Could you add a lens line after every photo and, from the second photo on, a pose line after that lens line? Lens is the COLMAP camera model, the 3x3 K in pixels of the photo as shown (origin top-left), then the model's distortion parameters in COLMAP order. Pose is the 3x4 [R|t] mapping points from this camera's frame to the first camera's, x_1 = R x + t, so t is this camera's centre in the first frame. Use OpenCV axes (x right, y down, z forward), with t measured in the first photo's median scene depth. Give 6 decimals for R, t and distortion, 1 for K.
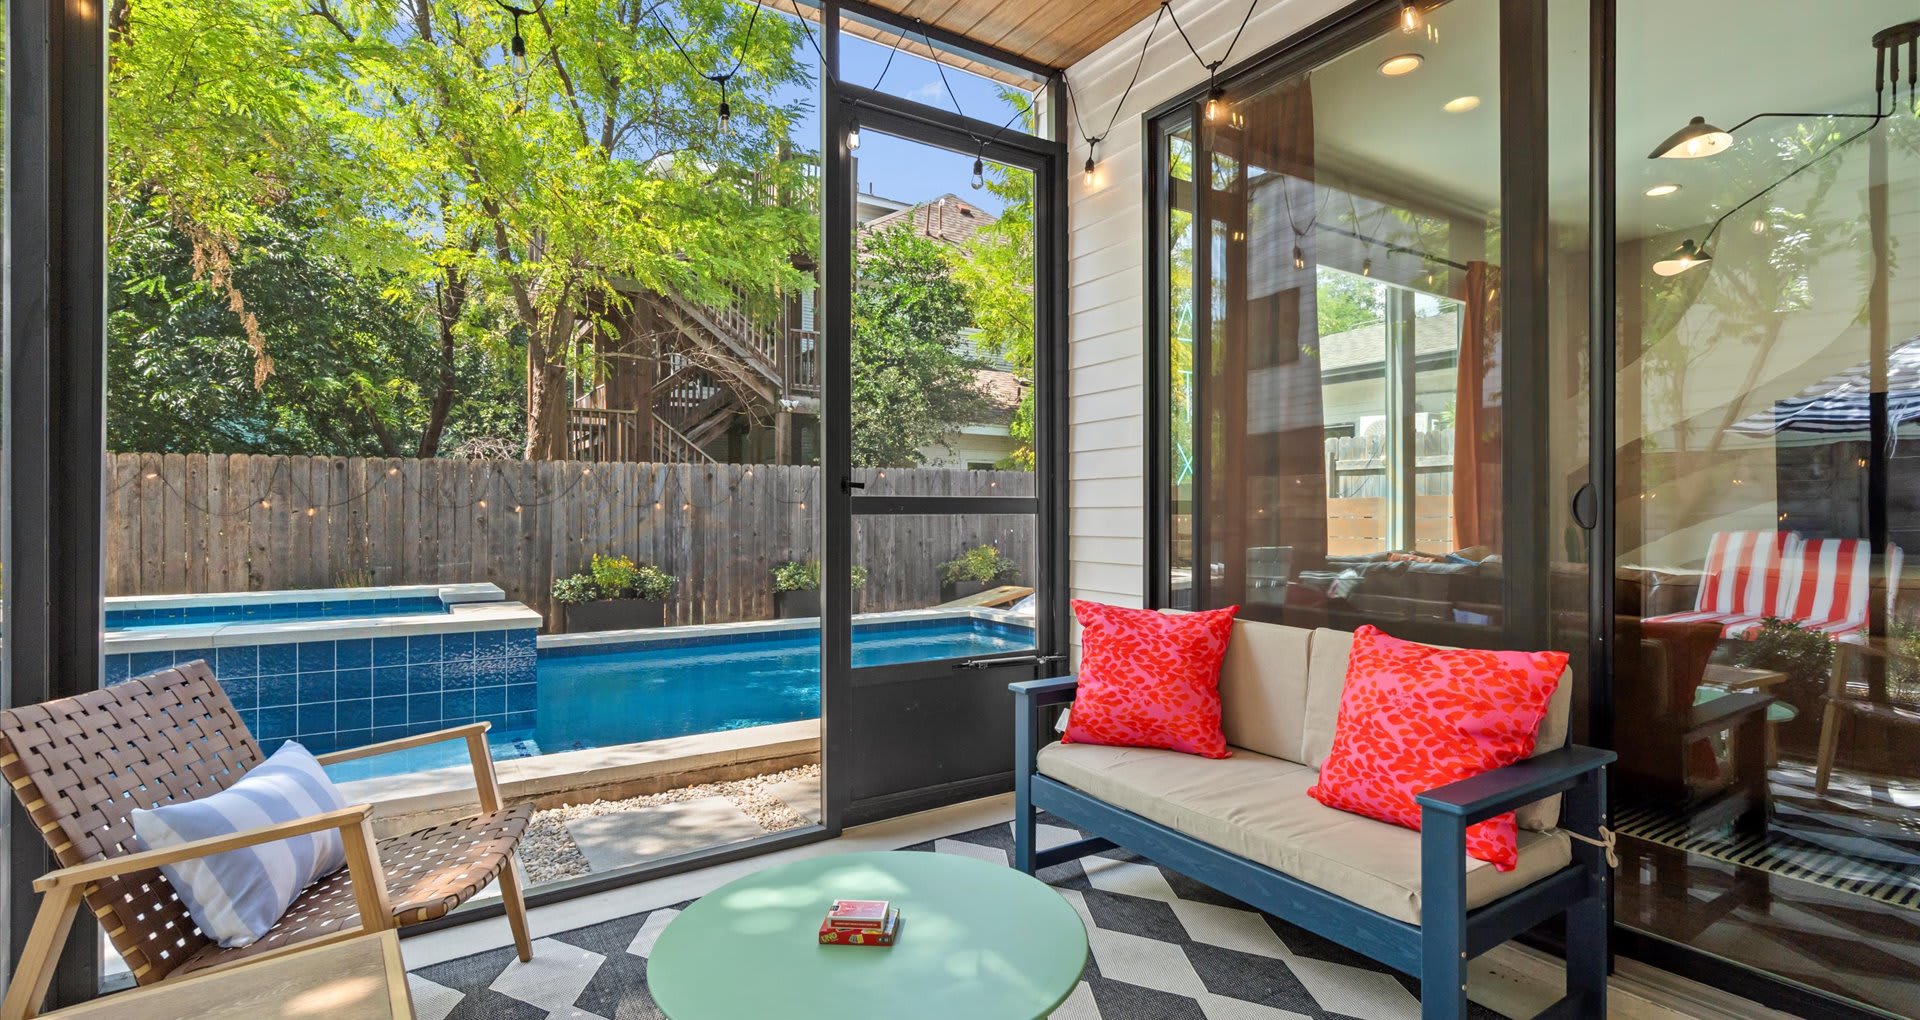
lens RADIAL K [[886.3, 0, 961.7], [0, 886.3, 508.4], [0, 0, 1]] dist [0.000219, 0.000022]
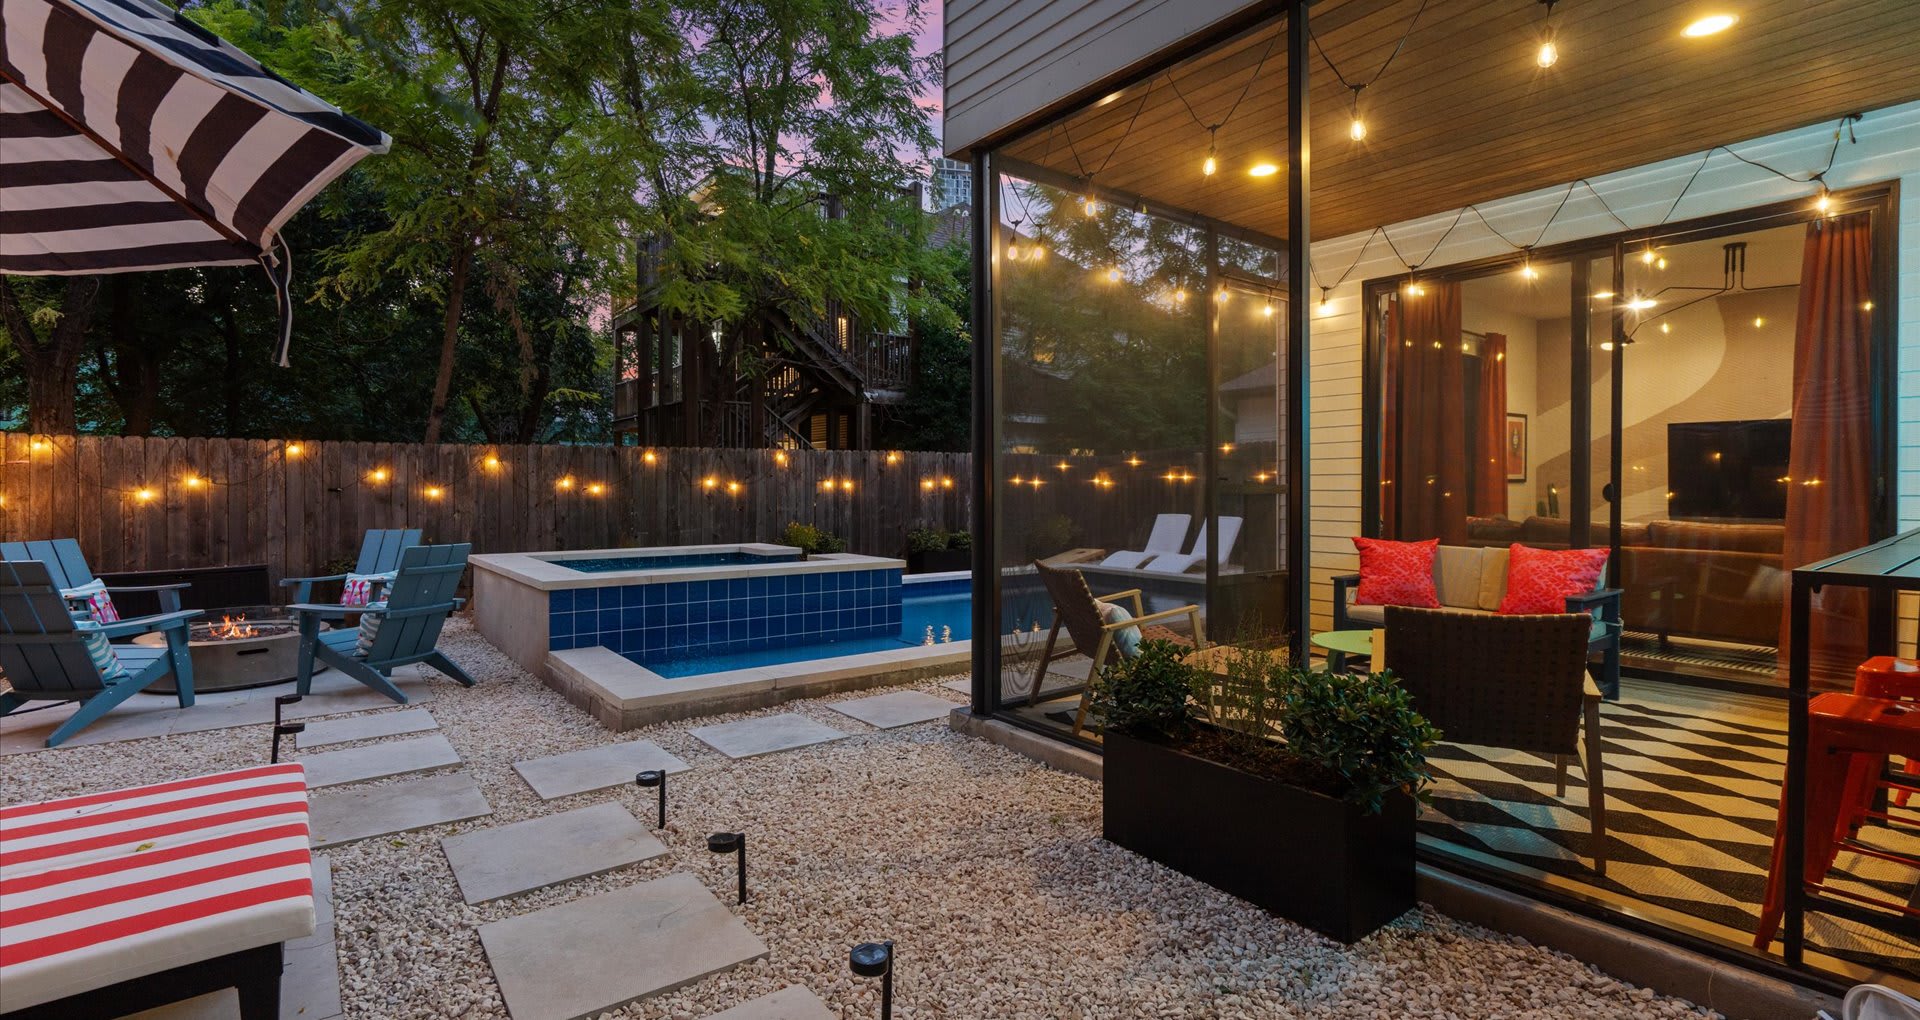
lens RADIAL K [[886.3, 0, 954.0], [0, 886.3, 491.7], [0, 0, 1]] dist [0.000219, 0.000022]
pose [[0.996692, 0.001154, 0.081266, -0.322442], [-0.001990, 0.999946, 0.010207, -0.006304], [-0.081250, -0.010335, 0.996640, -0.320345]]
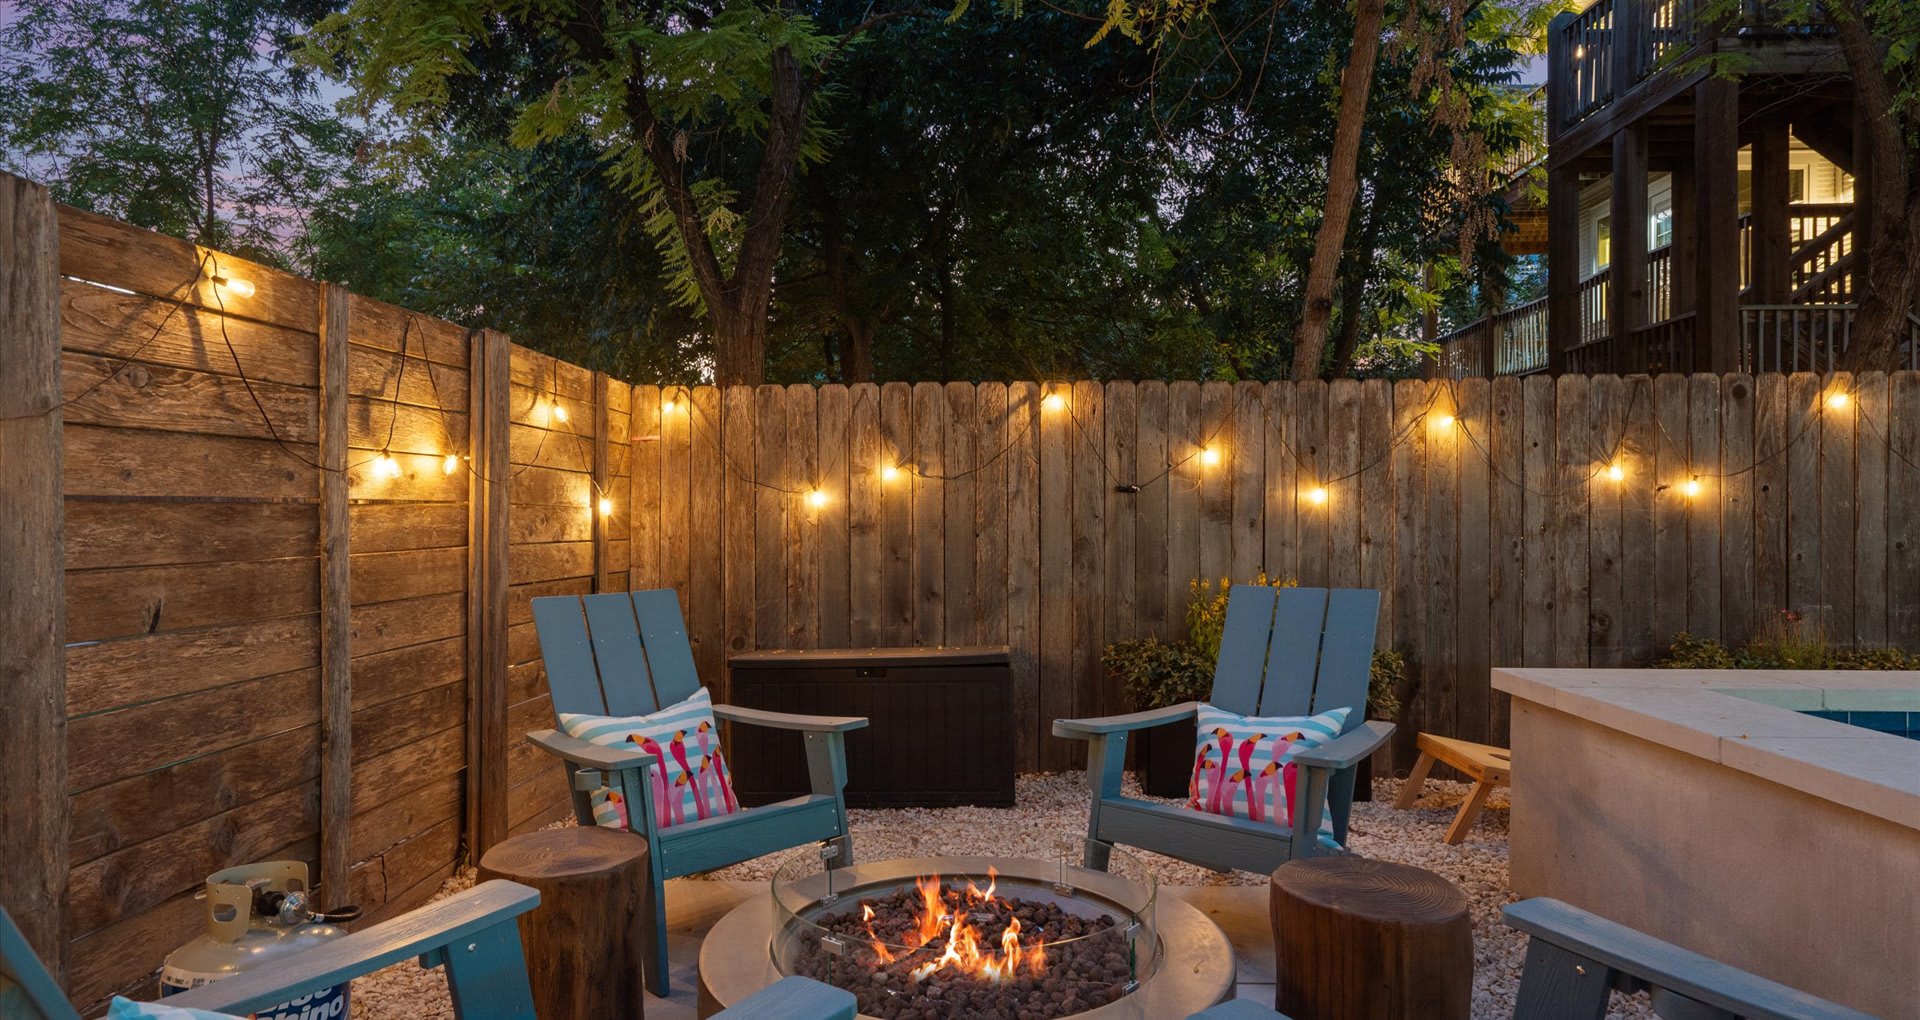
lens RADIAL K [[886.3, 0, 959.5], [0, 886.3, 514.7], [0, 0, 1]] dist [0.000219, 0.000022]
pose [[0.836594, -0.000290, -0.547823, -0.806590], [0.001633, 0.999997, 0.001966, 0.017291], [0.547821, -0.002539, 0.836592, 0.372583]]
